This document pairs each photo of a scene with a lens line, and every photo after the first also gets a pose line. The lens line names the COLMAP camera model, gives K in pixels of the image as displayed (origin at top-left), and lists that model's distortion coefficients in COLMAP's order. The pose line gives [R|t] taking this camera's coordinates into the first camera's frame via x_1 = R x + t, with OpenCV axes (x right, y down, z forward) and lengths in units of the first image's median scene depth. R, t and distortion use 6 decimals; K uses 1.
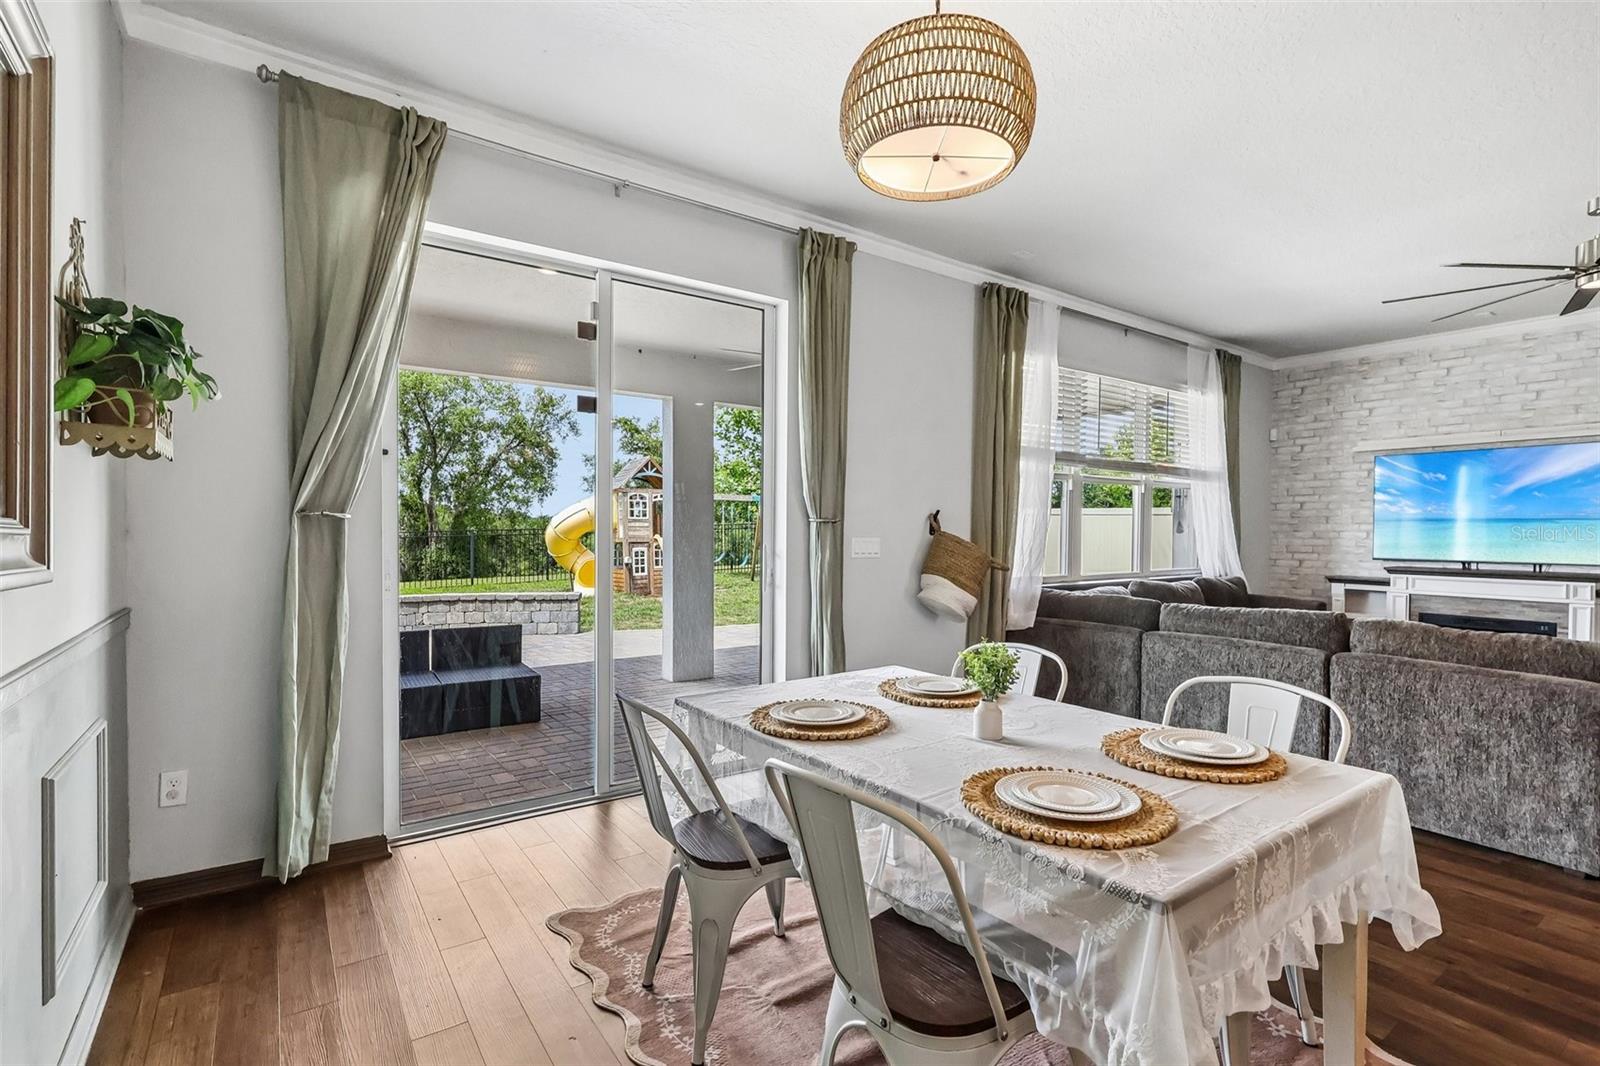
lens RADIAL K [[742.3, 0, 800.9], [0, 742.3, 542.9], [0, 0, 1]] dist [-0.005496, 0.002438]
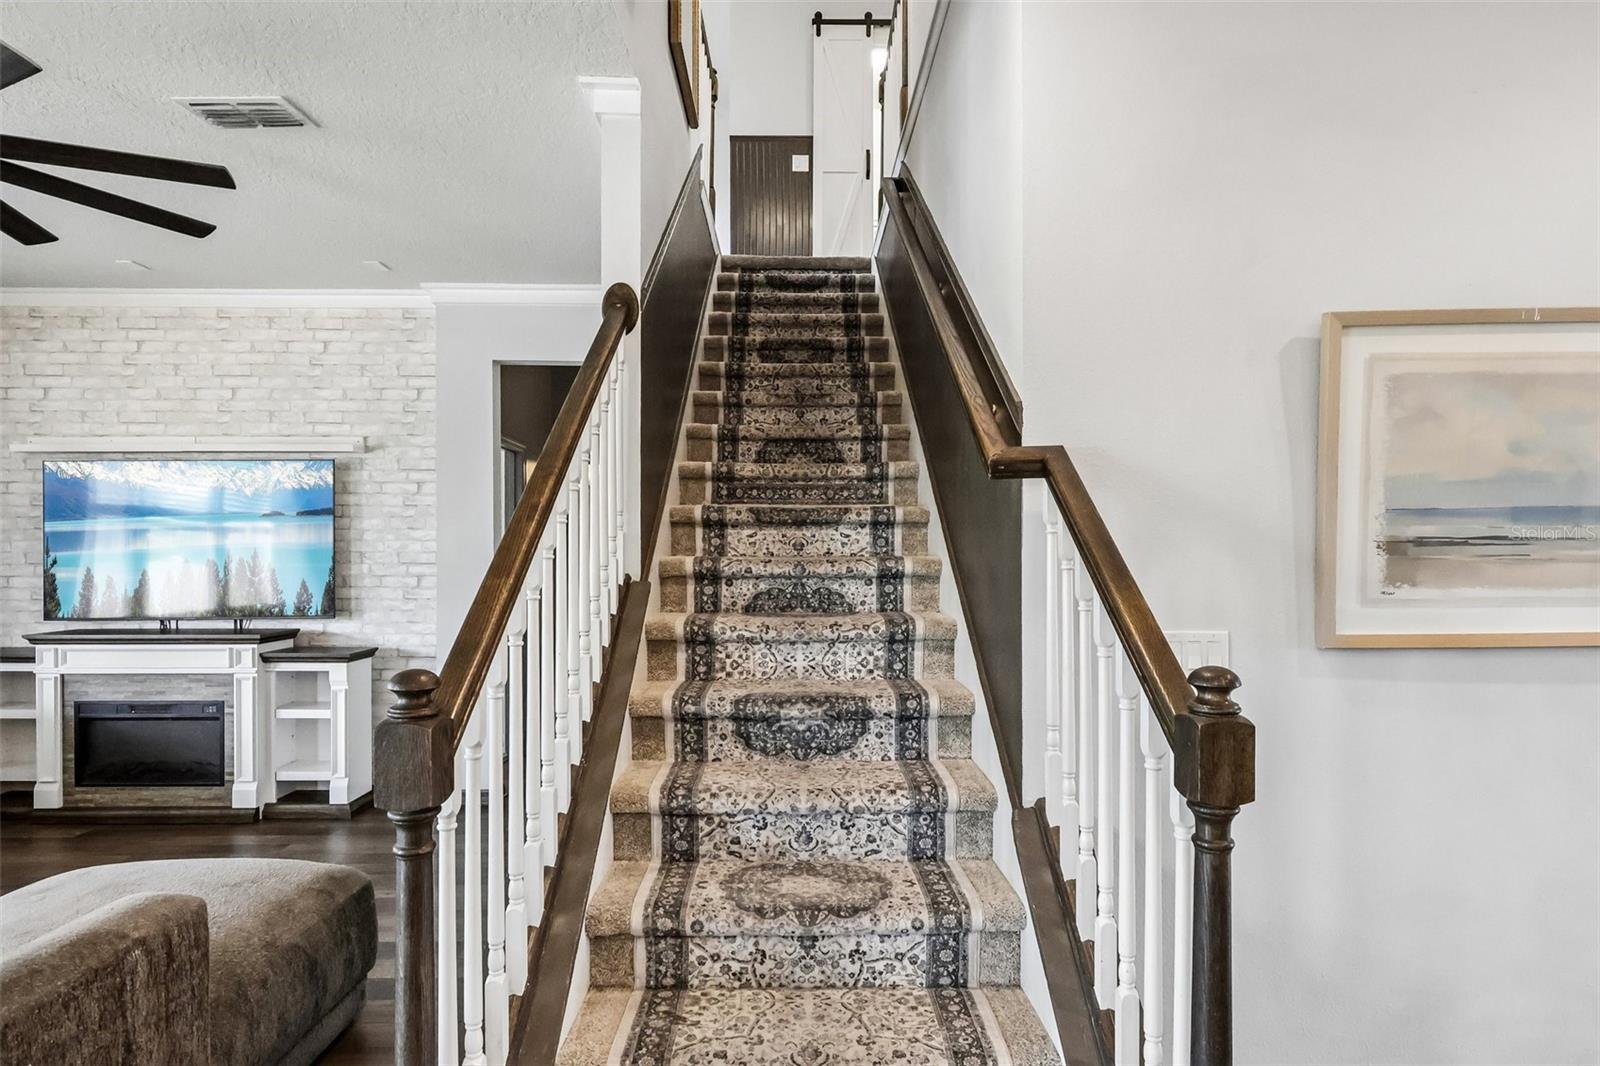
lens RADIAL K [[848.2, 0, 794.8], [0, 848.2, 554.5], [0, 0, 1]] dist [0.001167, 0.000297]
pose [[0.569113, -0.008268, 0.822218, 0.588594], [0.020451, 0.999782, -0.004102, -0.020286], [-0.822005, 0.019149, 0.569158, 0.042470]]
